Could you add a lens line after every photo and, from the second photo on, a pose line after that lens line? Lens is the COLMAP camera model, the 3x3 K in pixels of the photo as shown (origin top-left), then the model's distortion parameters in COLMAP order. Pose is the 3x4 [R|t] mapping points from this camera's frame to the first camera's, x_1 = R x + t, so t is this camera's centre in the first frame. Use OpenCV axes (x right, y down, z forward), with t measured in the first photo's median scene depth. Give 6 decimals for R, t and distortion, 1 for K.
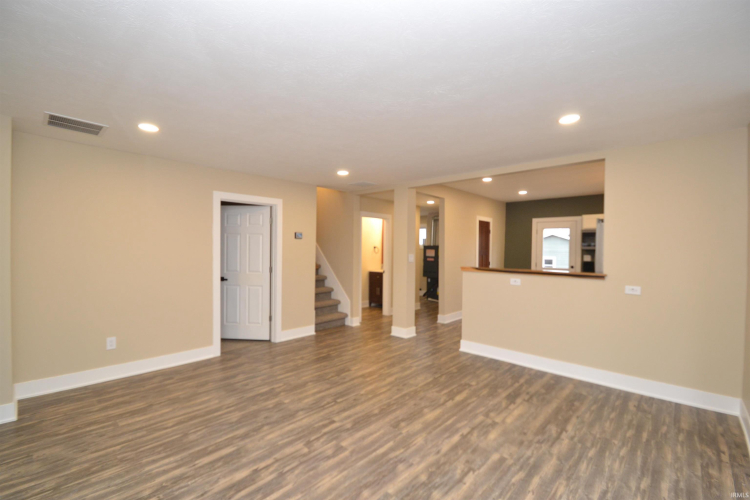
lens RADIAL K [[332.6, 0, 371.6], [0, 332.6, 251.7], [0, 0, 1]] dist [0.021556, -0.022785]
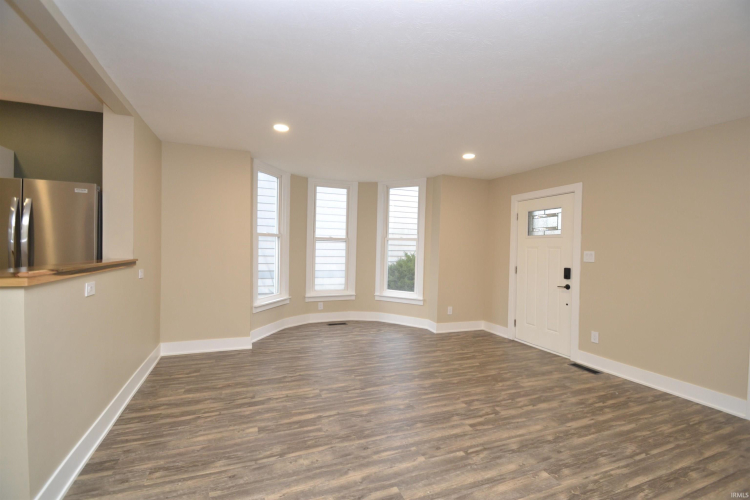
lens RADIAL K [[332.6, 0, 371.6], [0, 332.6, 251.7], [0, 0, 1]] dist [0.021556, -0.022785]
pose [[-0.903417, -0.035008, 0.427330, -0.229632], [-0.028103, 0.999353, 0.022458, 0.017546], [-0.427840, 0.008279, -0.903817, 1.843333]]
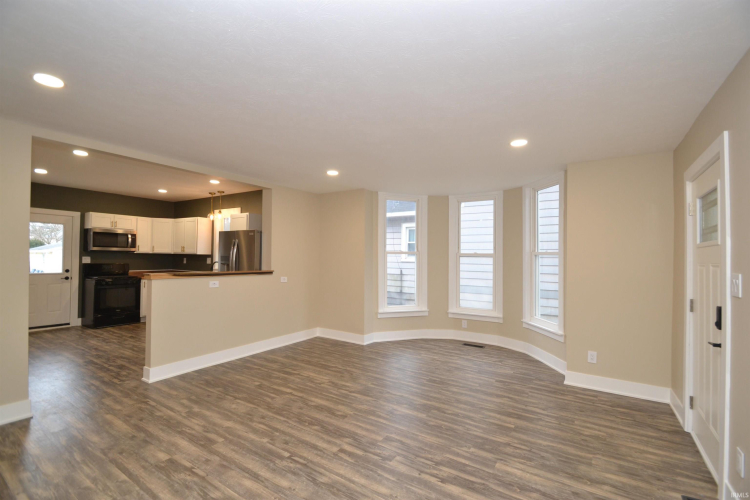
lens RADIAL K [[332.6, 0, 371.6], [0, 332.6, 251.7], [0, 0, 1]] dist [0.021556, -0.022785]
pose [[-0.175042, 0.002515, 0.984558, -0.949228], [-0.008247, 0.999958, -0.004020, -0.013010], [-0.984526, -0.008824, -0.175014, 1.024946]]
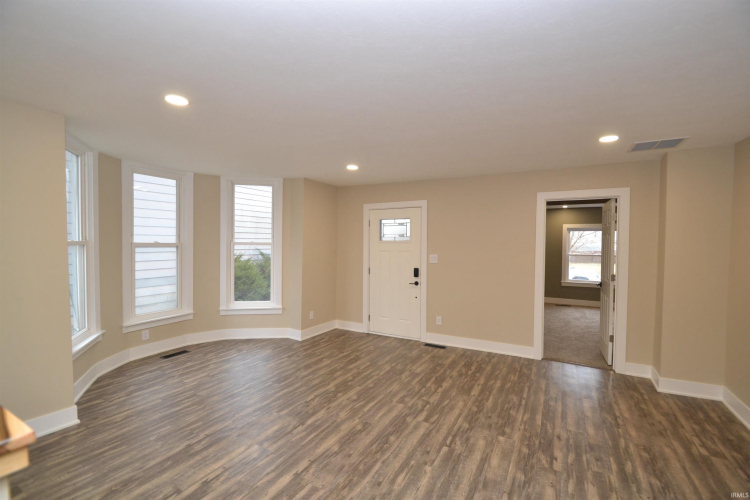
lens RADIAL K [[332.6, 0, 371.6], [0, 332.6, 251.7], [0, 0, 1]] dist [0.021556, -0.022785]
pose [[-0.970653, -0.011640, -0.240203, 0.286911], [-0.019270, 0.999381, 0.029440, -0.039970], [0.239712, 0.033205, -0.970276, 1.845884]]
